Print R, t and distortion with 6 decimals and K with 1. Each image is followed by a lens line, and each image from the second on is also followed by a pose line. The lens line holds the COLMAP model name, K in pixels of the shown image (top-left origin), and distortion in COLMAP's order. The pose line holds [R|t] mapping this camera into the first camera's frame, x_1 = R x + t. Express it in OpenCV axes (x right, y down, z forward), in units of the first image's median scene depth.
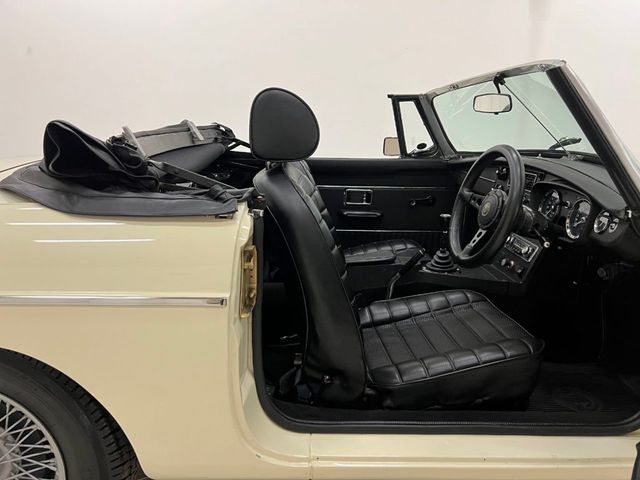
lens RADIAL K [[475.1, 0, 314.5], [0, 475.1, 239.1], [0, 0, 1]] dist [0.065725, -0.088547]
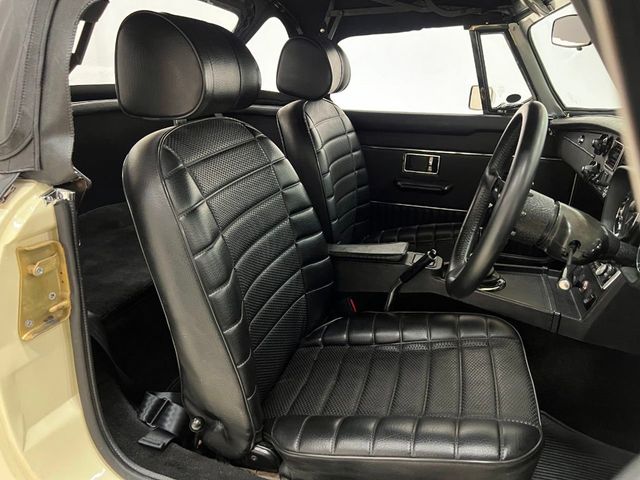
lens RADIAL K [[475.1, 0, 317.7], [0, 475.1, 239.7], [0, 0, 1]] dist [0.065725, -0.088547]
pose [[0.937594, 0.112861, -0.328907, 0.289171], [-0.077942, 0.990006, 0.117527, -0.062242], [0.338884, -0.084557, 0.937021, 0.276675]]
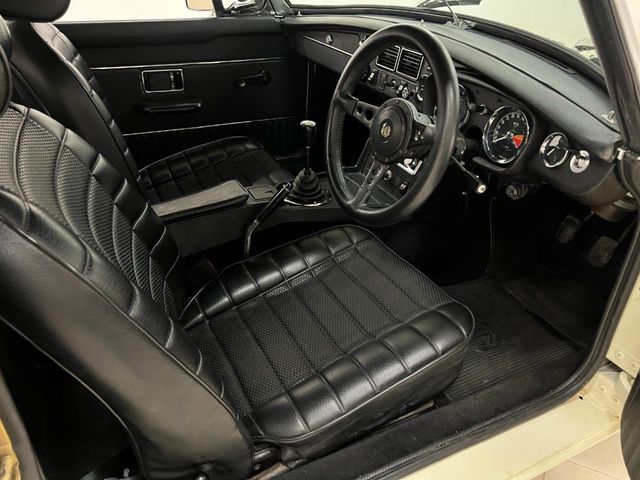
lens RADIAL K [[475.1, 0, 319.3], [0, 475.1, 242.1], [0, 0, 1]] dist [0.065725, -0.088547]
pose [[0.913938, -0.208856, 0.347991, 0.013014], [0.084327, 0.936436, 0.340554, -0.124548], [-0.396998, -0.281900, 0.873456, 0.346670]]
